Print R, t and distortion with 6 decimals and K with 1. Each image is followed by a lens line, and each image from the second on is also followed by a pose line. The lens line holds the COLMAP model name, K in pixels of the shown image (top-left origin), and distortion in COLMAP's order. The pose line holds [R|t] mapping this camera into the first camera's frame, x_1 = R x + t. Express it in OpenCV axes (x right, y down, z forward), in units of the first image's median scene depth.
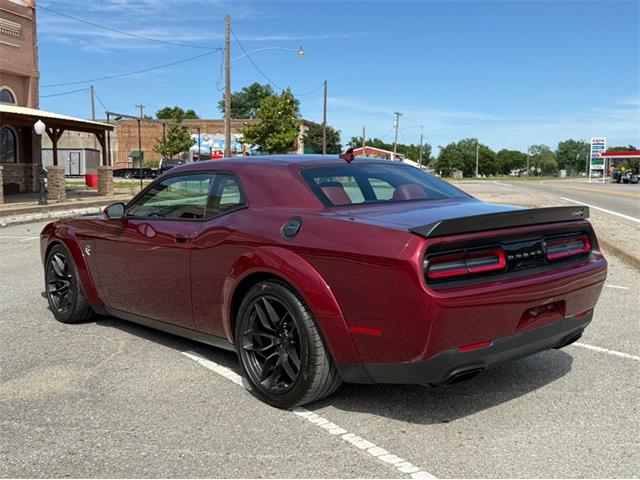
lens RADIAL K [[680.4, 0, 321.7], [0, 680.4, 237.1], [0, 0, 1]] dist [0.199828, -0.468081]
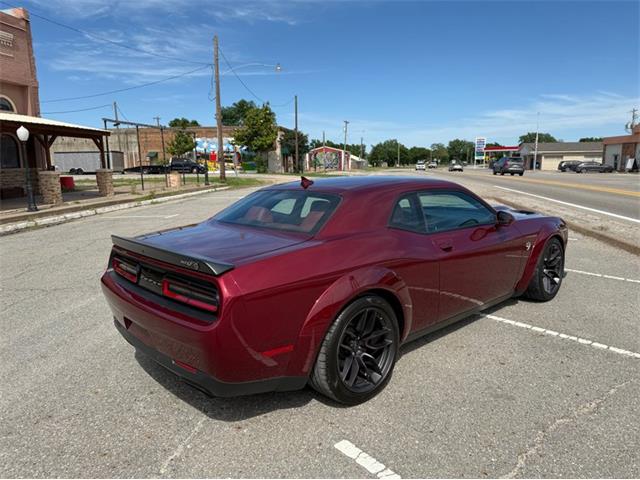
lens RADIAL K [[446.8, 0, 326.2], [0, 446.8, 243.1], [0, 0, 1]] dist [0.065146, -0.094282]
pose [[0.996620, -0.030720, 0.076184, -0.009802], [0.024390, 0.996279, 0.082658, -0.015561], [-0.078440, -0.080520, 0.993662, 0.109201]]
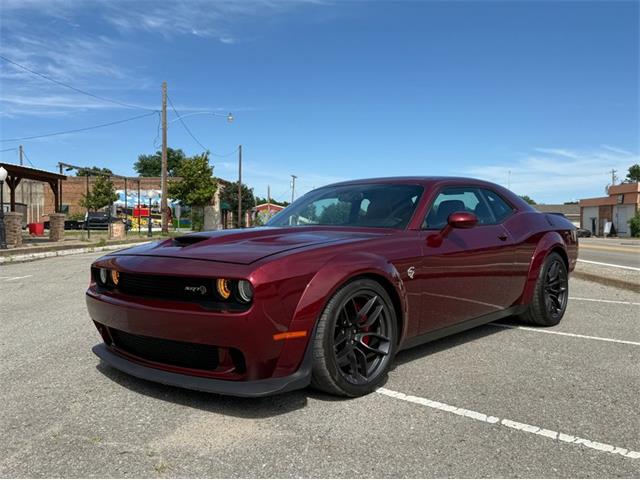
lens RADIAL K [[577.9, 0, 320.0], [0, 577.9, 240.0], [0, 0, 1]] dist [0.116840, -0.242466]
pose [[0.983851, -0.005139, 0.178915, -0.034409], [0.018292, 0.997241, -0.071943, 0.003805], [-0.178051, 0.074054, 0.981231, 0.025623]]
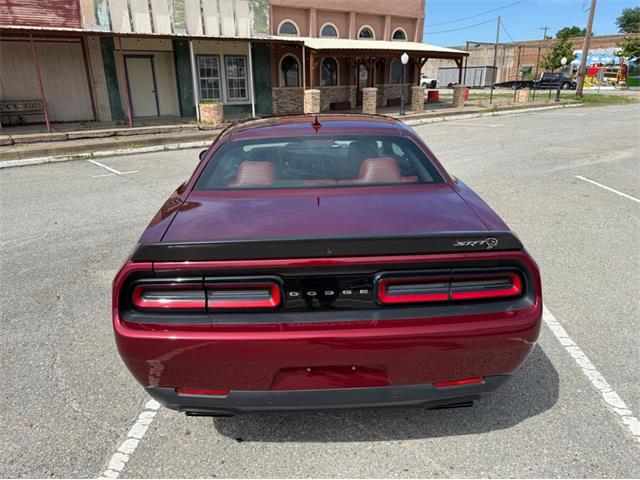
lens RADIAL K [[460.4, 0, 317.9], [0, 460.4, 237.6], [0, 0, 1]] dist [0.031700, -0.043314]
pose [[0.757685, 0.196788, -0.622245, 0.040907], [-0.047730, 0.967611, 0.247893, -0.010430], [0.650873, -0.158125, 0.742537, 0.044541]]
